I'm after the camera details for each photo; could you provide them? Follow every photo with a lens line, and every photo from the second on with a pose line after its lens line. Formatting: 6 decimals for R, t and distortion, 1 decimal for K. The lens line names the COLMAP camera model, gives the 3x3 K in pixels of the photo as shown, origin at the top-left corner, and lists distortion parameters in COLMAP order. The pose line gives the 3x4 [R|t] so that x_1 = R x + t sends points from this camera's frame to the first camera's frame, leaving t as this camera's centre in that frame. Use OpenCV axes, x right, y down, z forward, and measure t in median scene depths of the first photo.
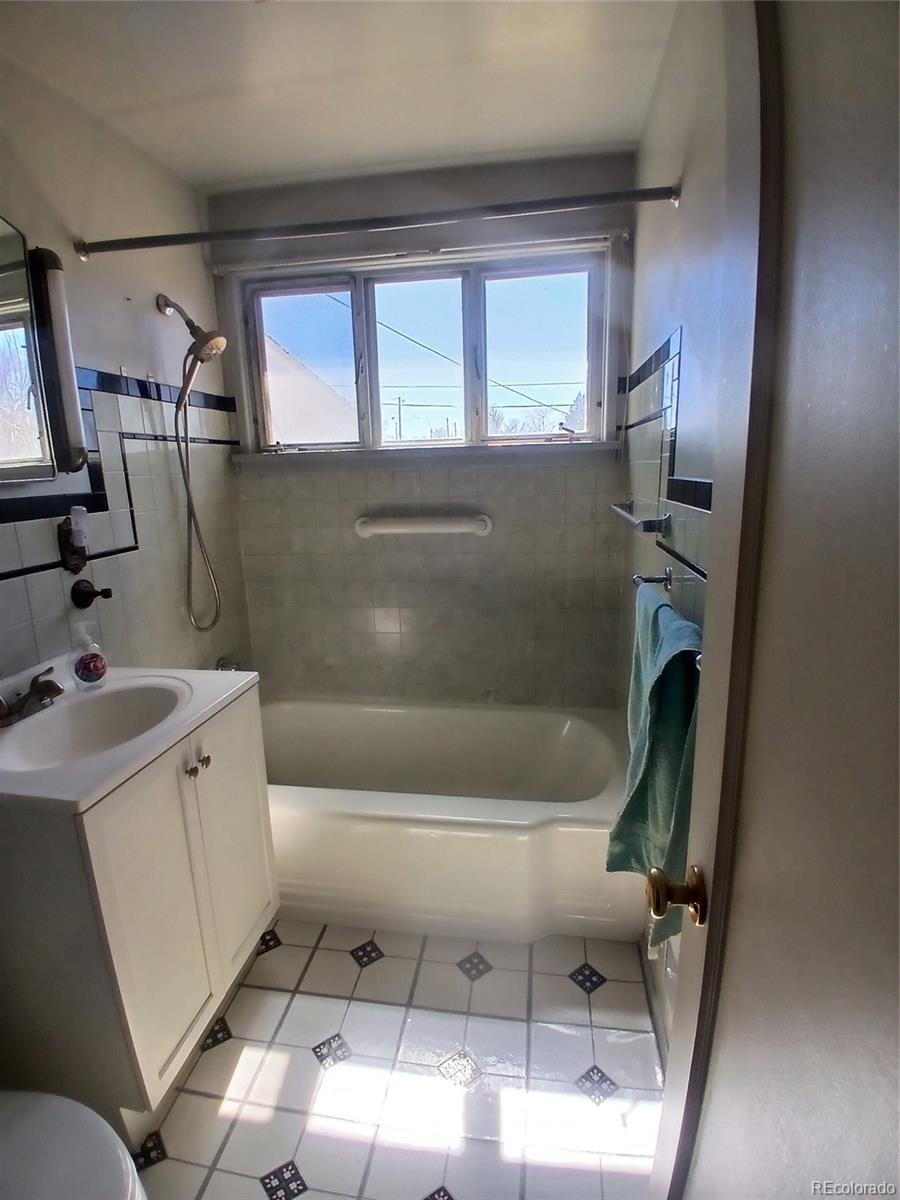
lens RADIAL K [[600.6, 0, 450.0], [0, 600.6, 600.0], [0, 0, 1]] dist [0.000657, -0.000237]
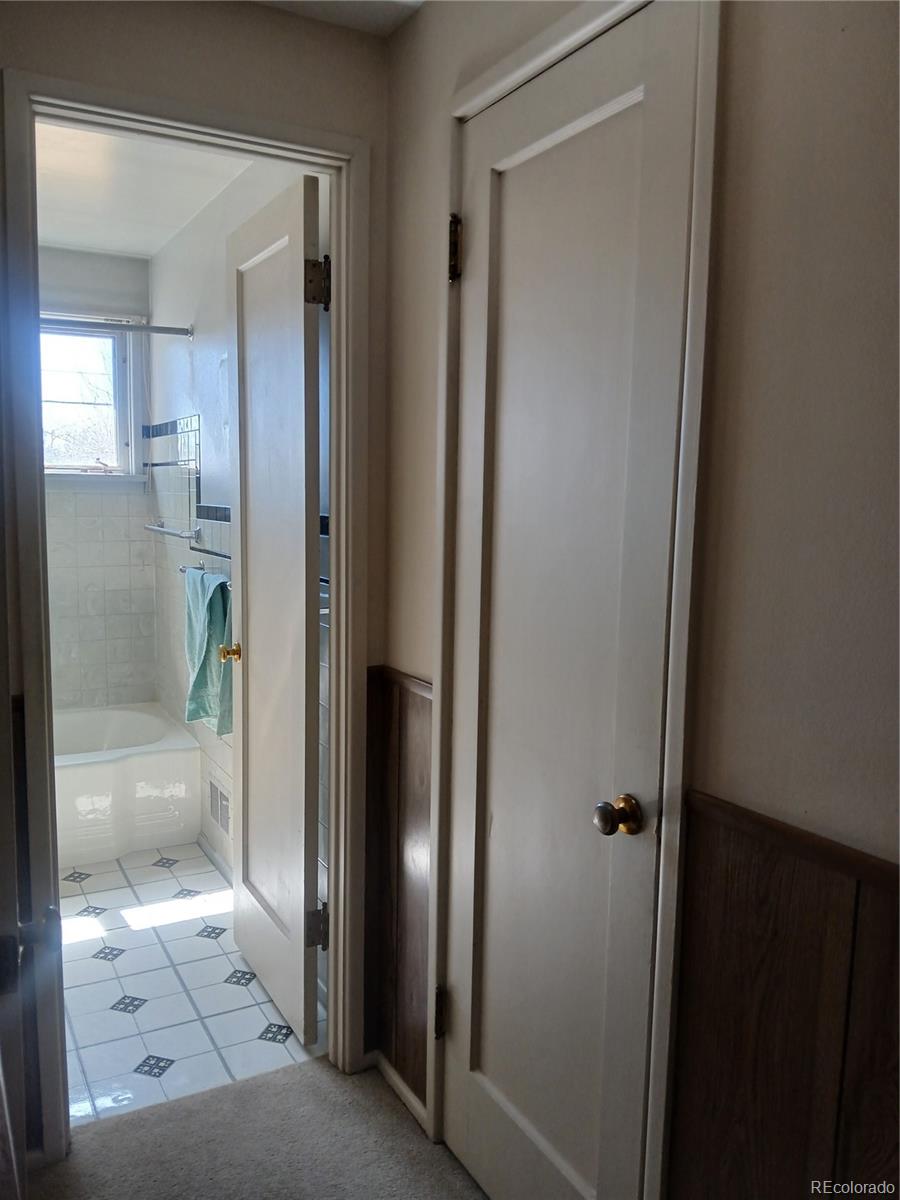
lens RADIAL K [[915.4, 0, 450.0], [0, 915.4, 600.0], [0, 0, 1]] dist [-0.035106, 0.000210]
pose [[0.782849, -0.030057, 0.621485, -0.417844], [0.094551, 0.992979, -0.071078, 0.189953], [-0.614985, 0.114405, 0.780195, -0.850932]]
